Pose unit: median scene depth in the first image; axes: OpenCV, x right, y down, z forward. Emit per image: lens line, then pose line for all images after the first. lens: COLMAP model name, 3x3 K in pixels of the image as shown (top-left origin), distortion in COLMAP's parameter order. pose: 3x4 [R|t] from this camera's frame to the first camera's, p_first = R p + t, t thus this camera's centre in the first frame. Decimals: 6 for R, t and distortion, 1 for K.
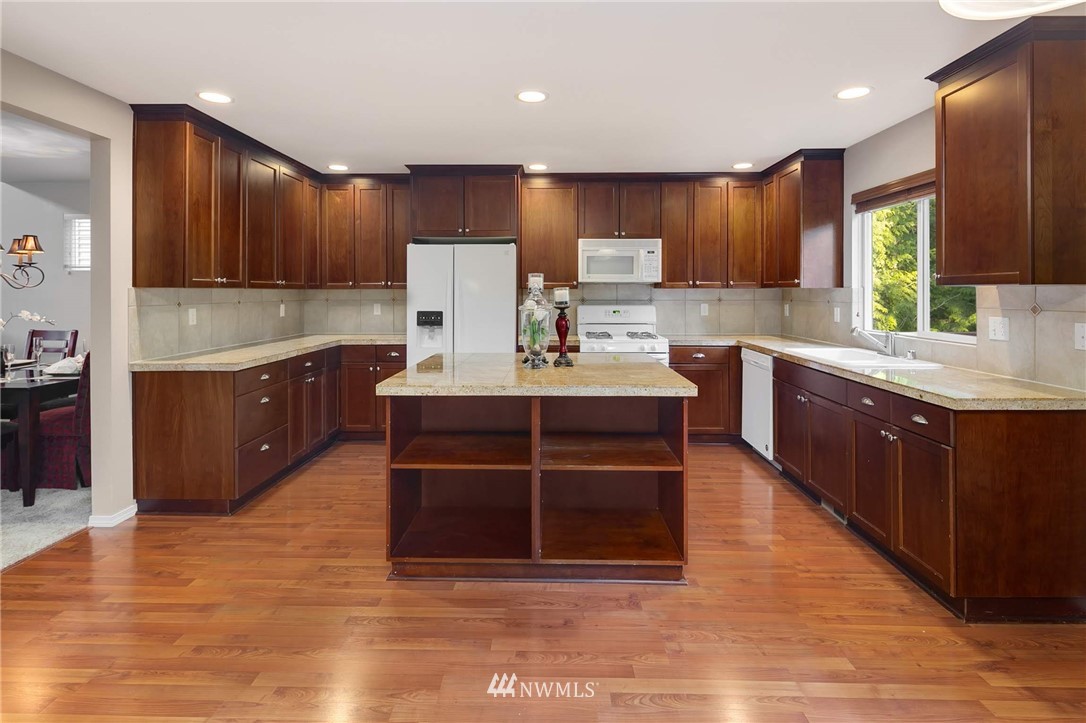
lens RADIAL K [[531.8, 0, 540.8], [0, 531.8, 291.2], [0, 0, 1]] dist [0.001028, -0.000405]
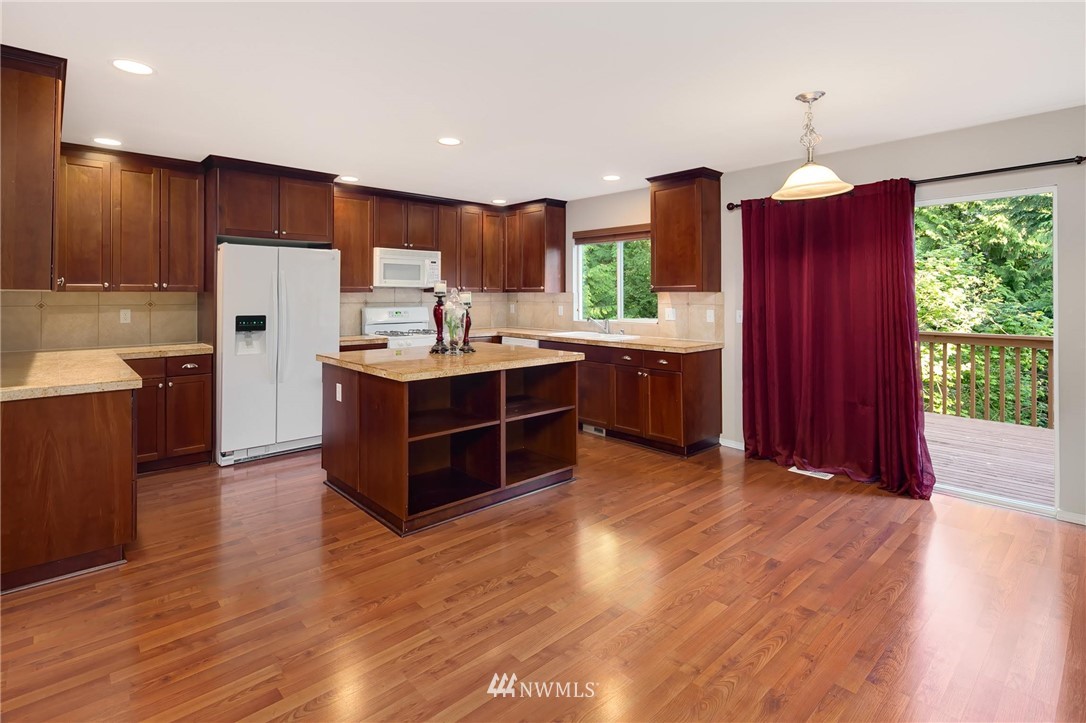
lens RADIAL K [[531.8, 0, 540.8], [0, 531.8, 291.2], [0, 0, 1]] dist [0.001028, -0.000405]
pose [[0.720967, 0.005677, 0.692946, -0.521141], [-0.000748, 0.999972, -0.007415, 0.000878], [-0.692969, 0.004828, 0.720951, -0.042921]]
